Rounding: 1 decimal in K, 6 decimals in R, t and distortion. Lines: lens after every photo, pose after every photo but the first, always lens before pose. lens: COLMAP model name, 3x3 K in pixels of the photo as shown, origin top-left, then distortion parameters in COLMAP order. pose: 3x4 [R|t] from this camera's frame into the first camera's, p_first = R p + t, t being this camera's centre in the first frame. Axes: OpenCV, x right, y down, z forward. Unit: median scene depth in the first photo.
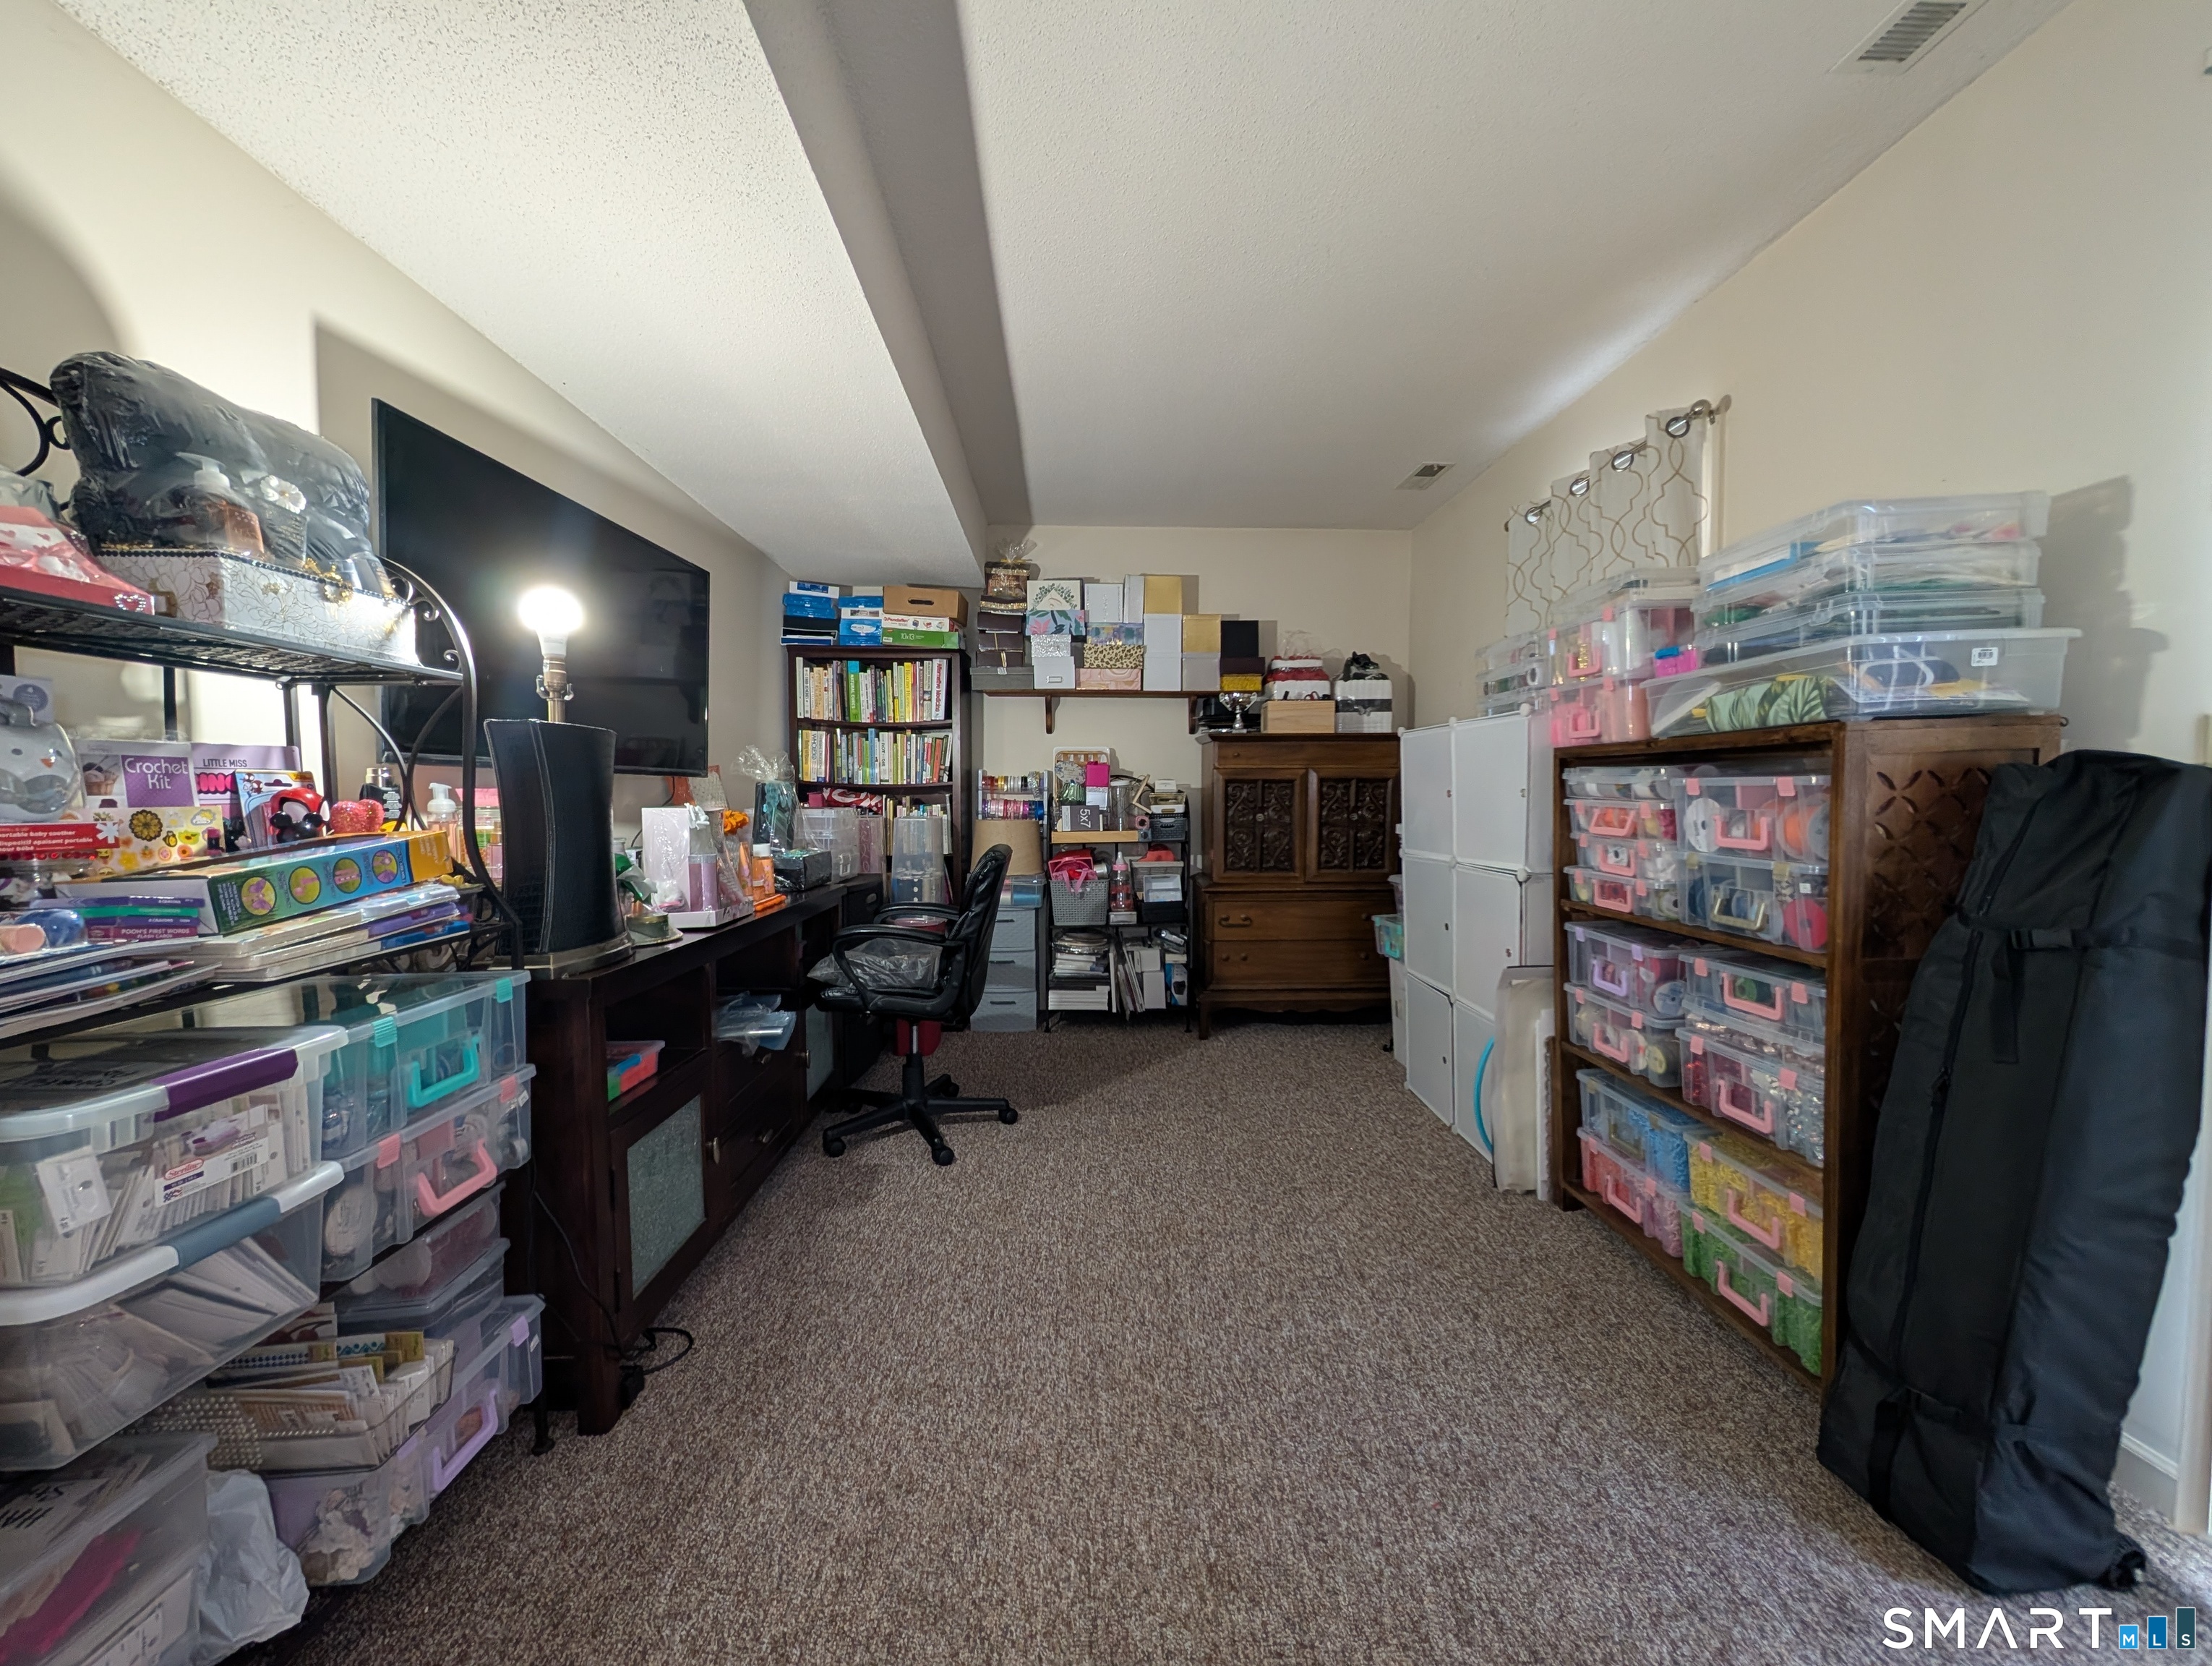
lens RADIAL K [[804.7, 0, 1106.6], [0, 804.7, 831.9], [0, 0, 1]] dist [-0.000562, -0.000567]
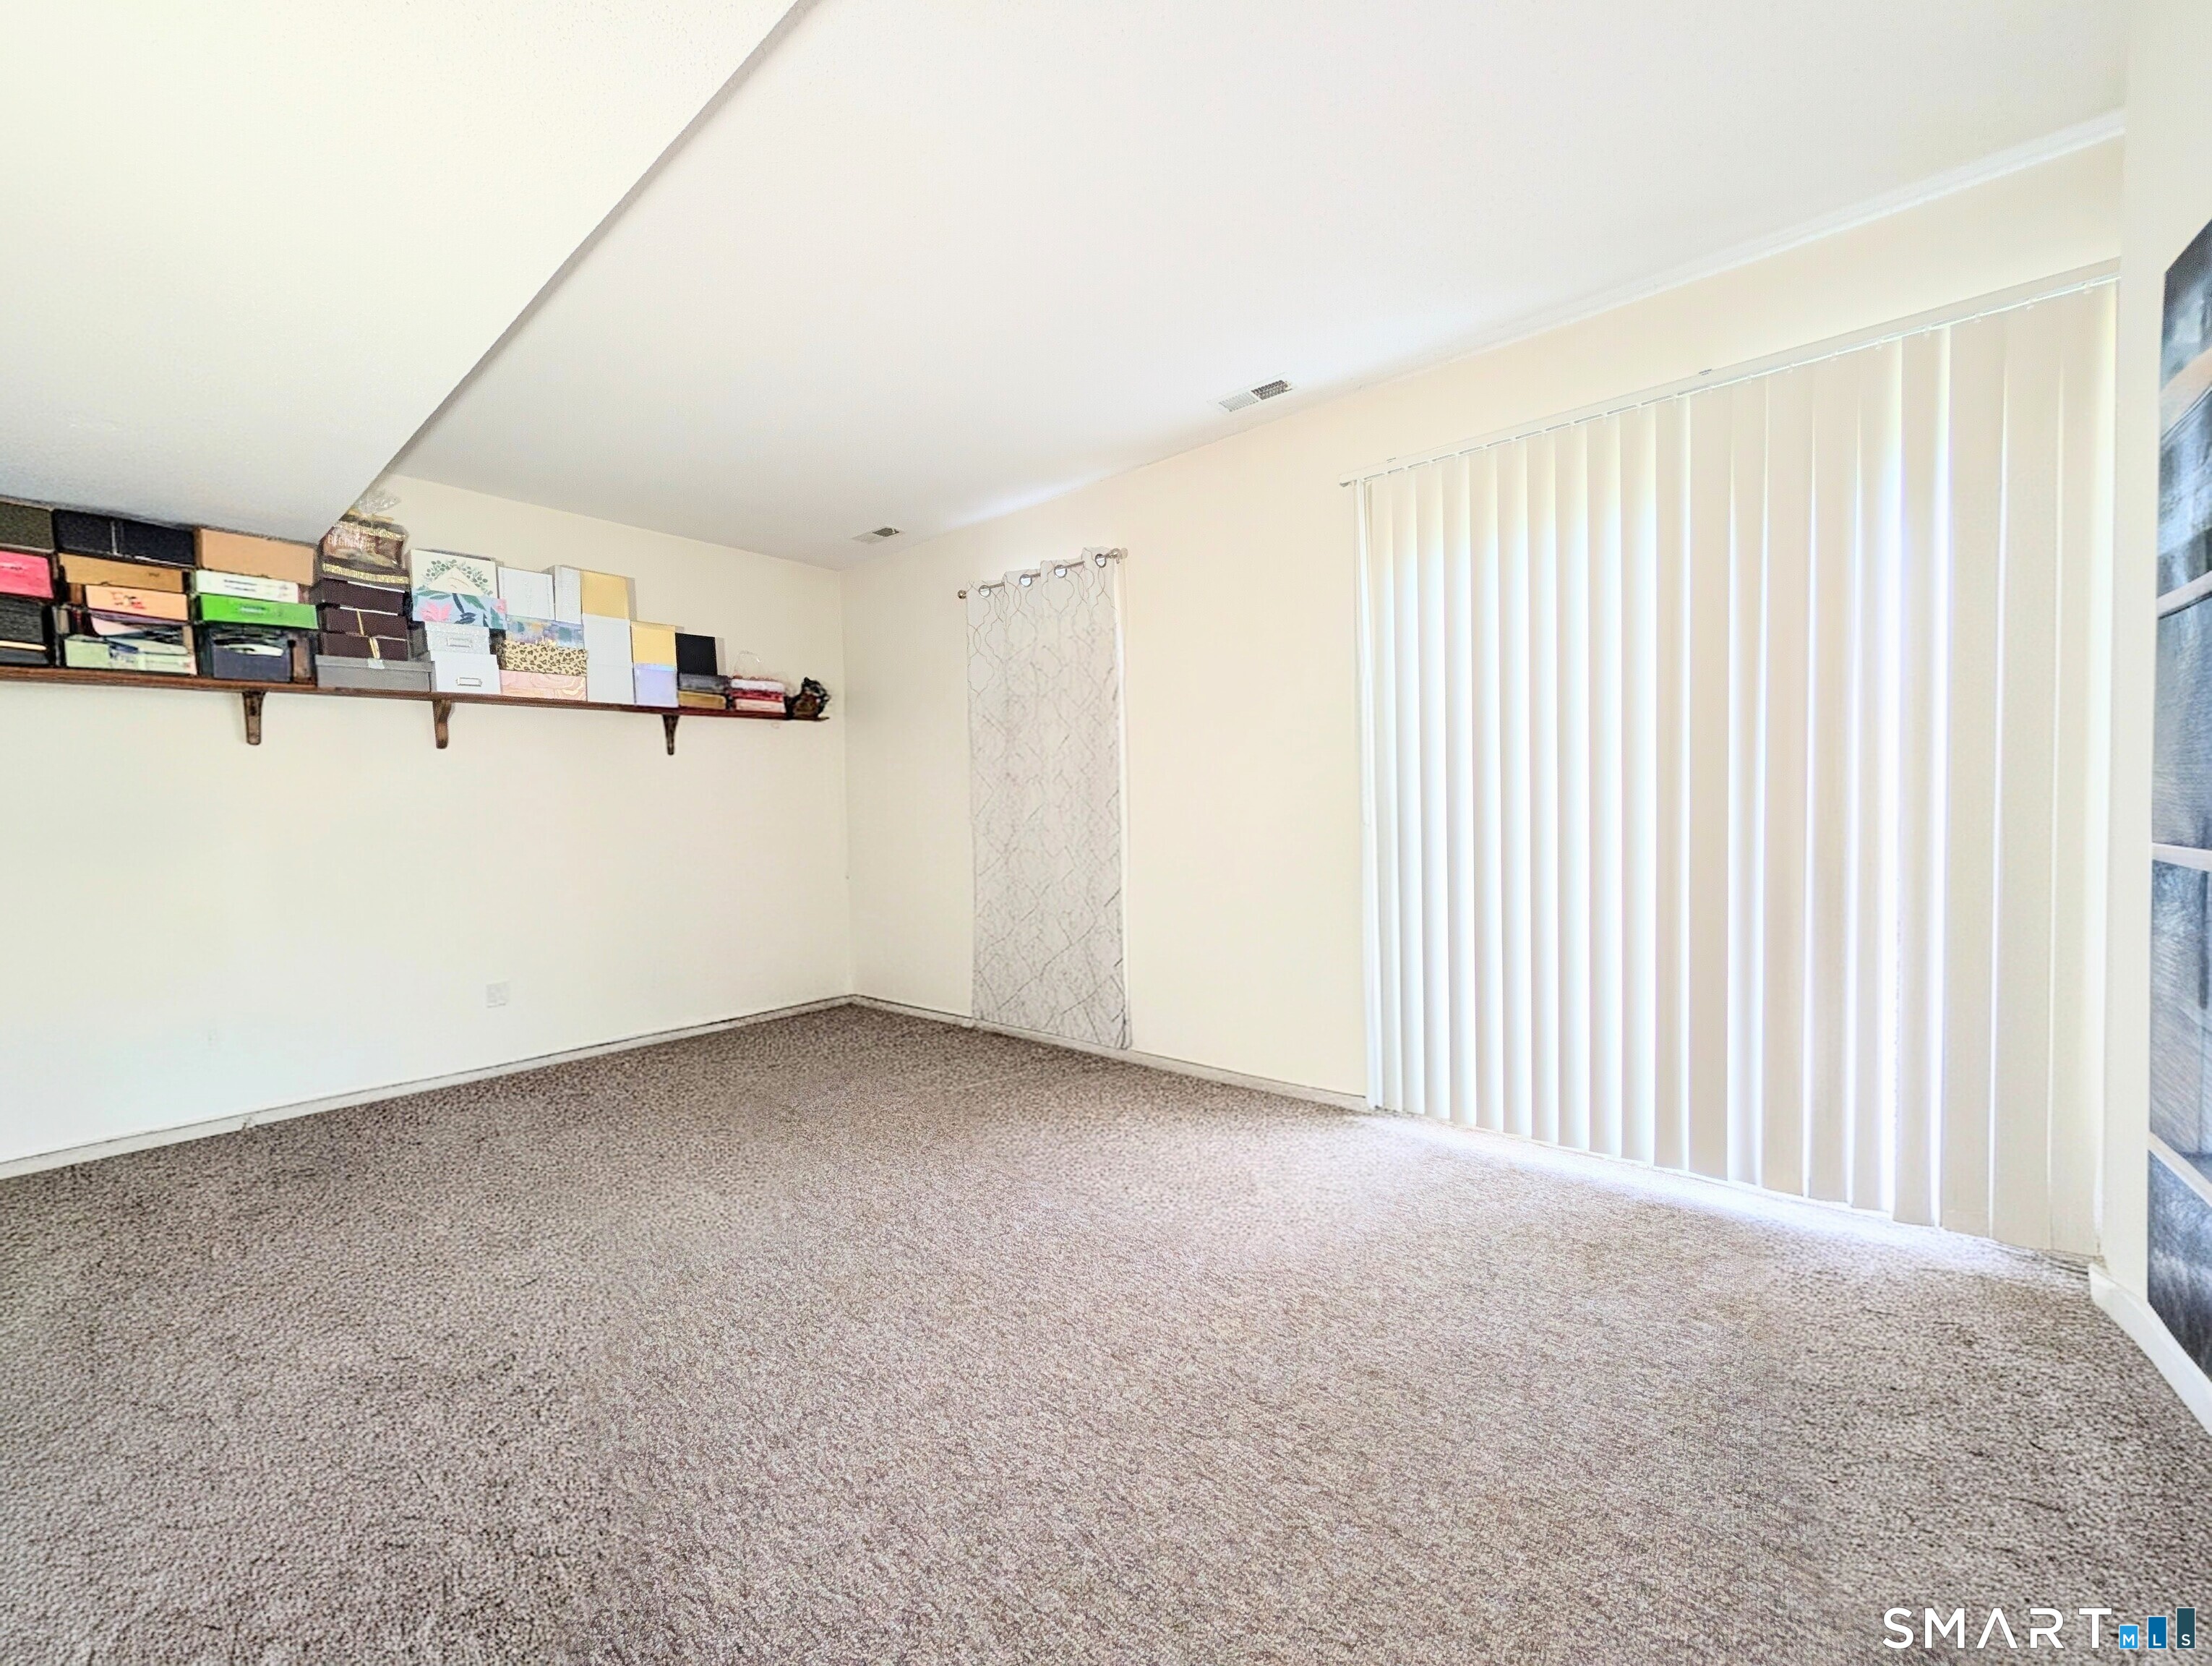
lens RADIAL K [[804.7, 0, 1106.6], [0, 804.7, 827.1], [0, 0, 1]] dist [-0.000562, -0.000567]
pose [[0.643708, -0.057666, 0.763096, -0.271044], [0.074731, 0.997128, 0.012312, -0.008559], [-0.761614, 0.049102, 0.646168, 0.015058]]
